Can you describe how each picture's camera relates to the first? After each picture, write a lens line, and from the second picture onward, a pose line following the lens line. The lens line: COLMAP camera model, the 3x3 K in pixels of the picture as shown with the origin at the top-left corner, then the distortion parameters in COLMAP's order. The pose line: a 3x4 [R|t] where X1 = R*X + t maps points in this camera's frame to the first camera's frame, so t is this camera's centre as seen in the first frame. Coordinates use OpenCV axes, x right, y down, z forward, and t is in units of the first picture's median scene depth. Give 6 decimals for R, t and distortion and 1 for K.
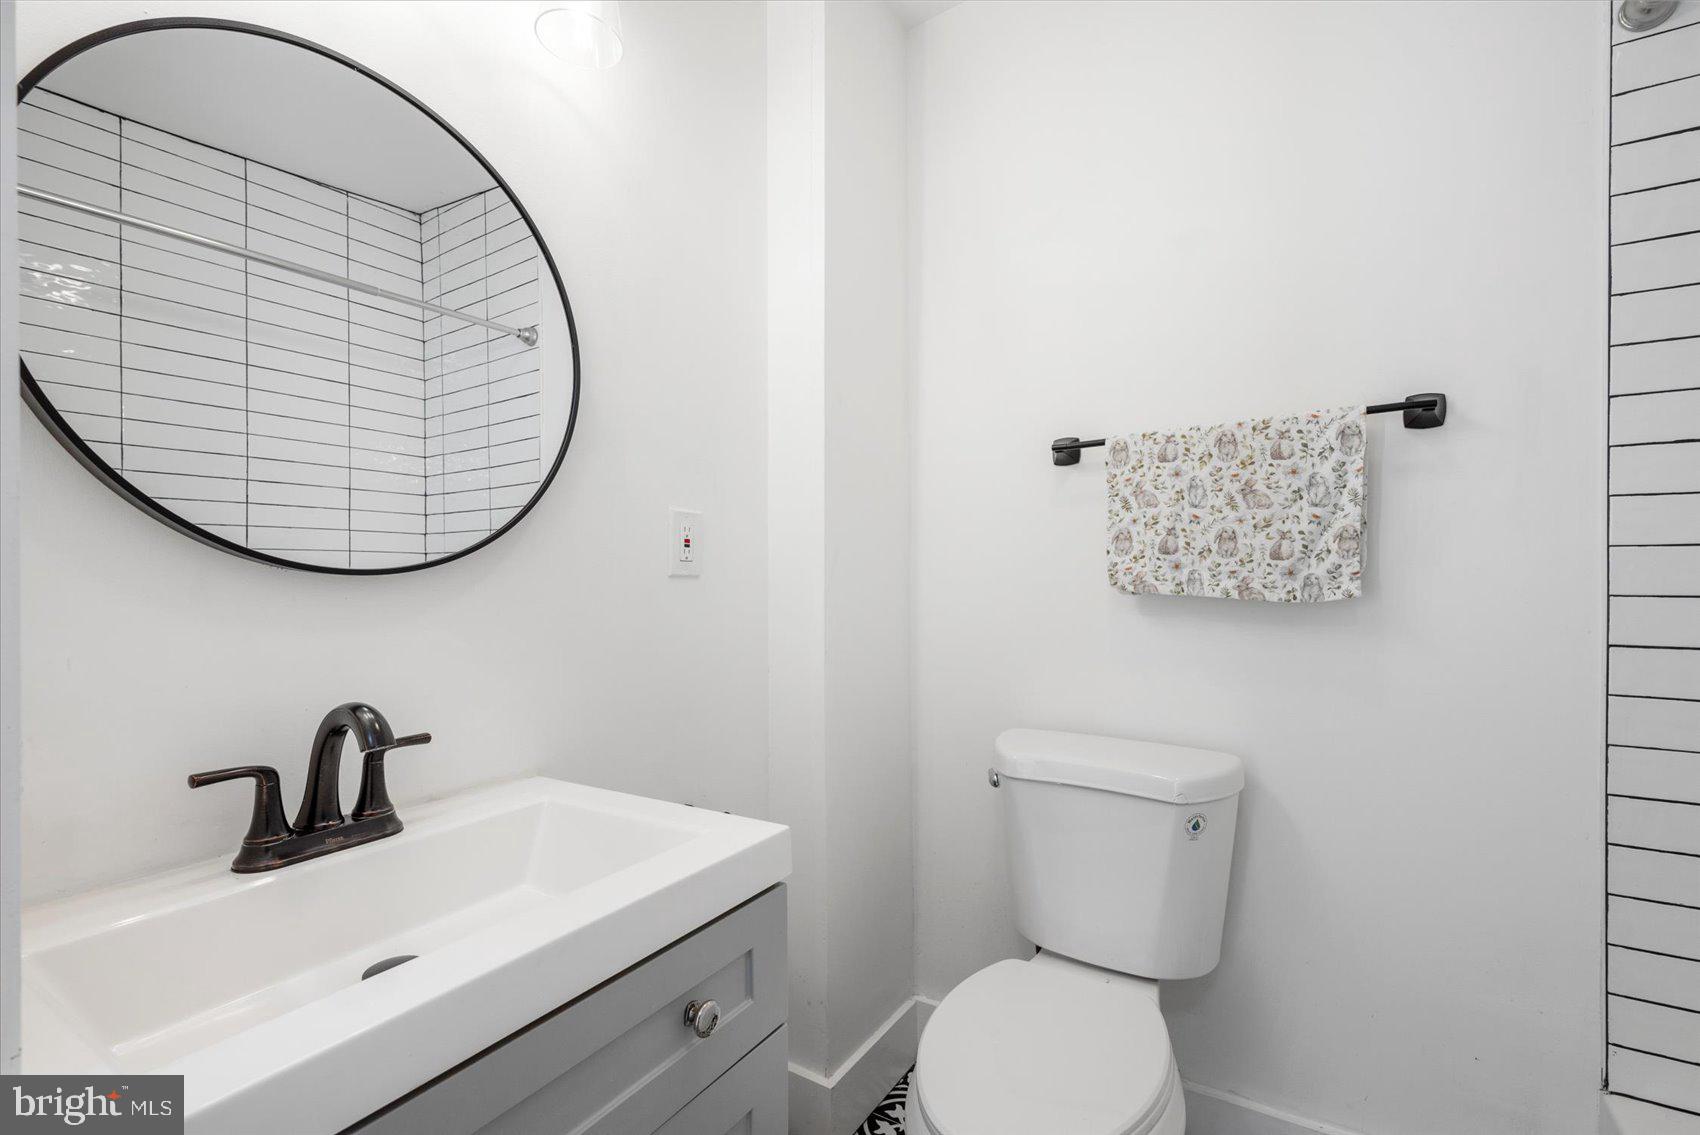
lens RADIAL K [[738.8, 0, 857.7], [0, 738.8, 582.5], [0, 0, 1]] dist [0.004183, 0.000450]
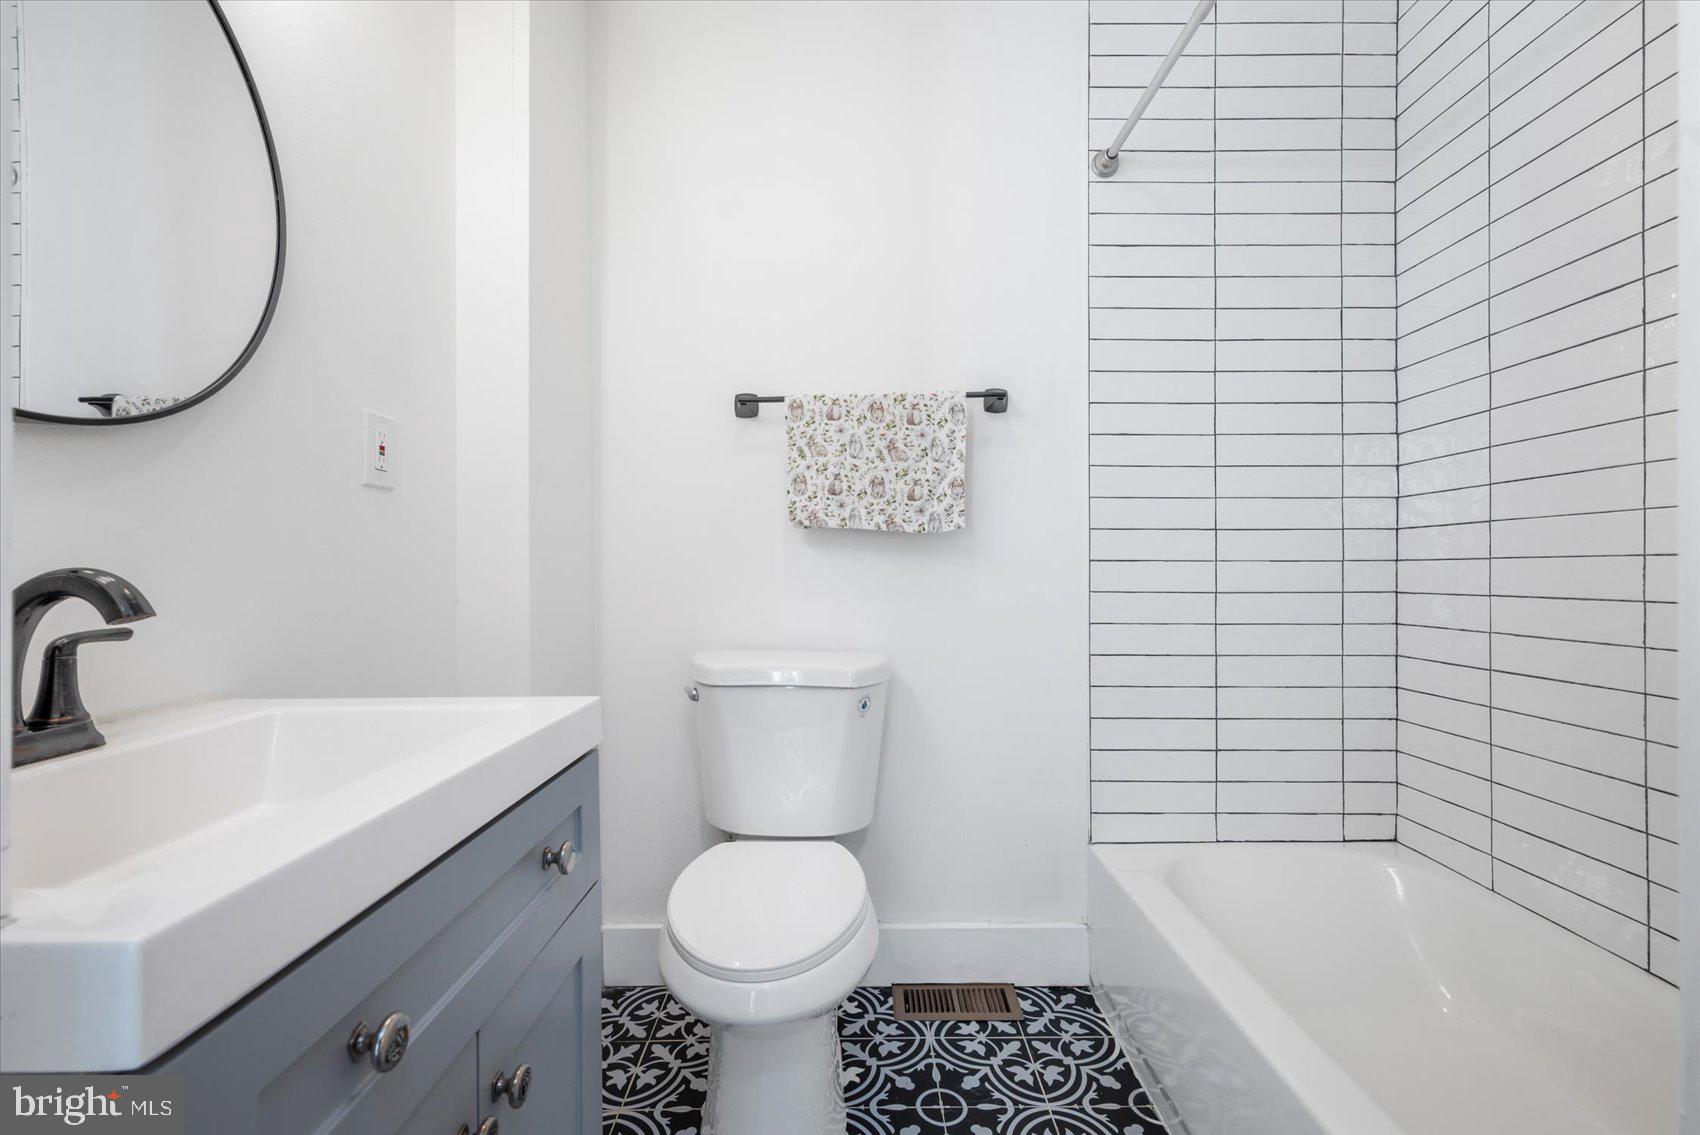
lens RADIAL K [[738.8, 0, 853.0], [0, 738.8, 562.5], [0, 0, 1]] dist [0.004183, 0.000450]
pose [[0.853297, 0.003144, 0.521416, -0.207593], [0.001003, 0.999970, -0.007672, 0.089008], [-0.521425, 0.007070, 0.853268, -0.066149]]
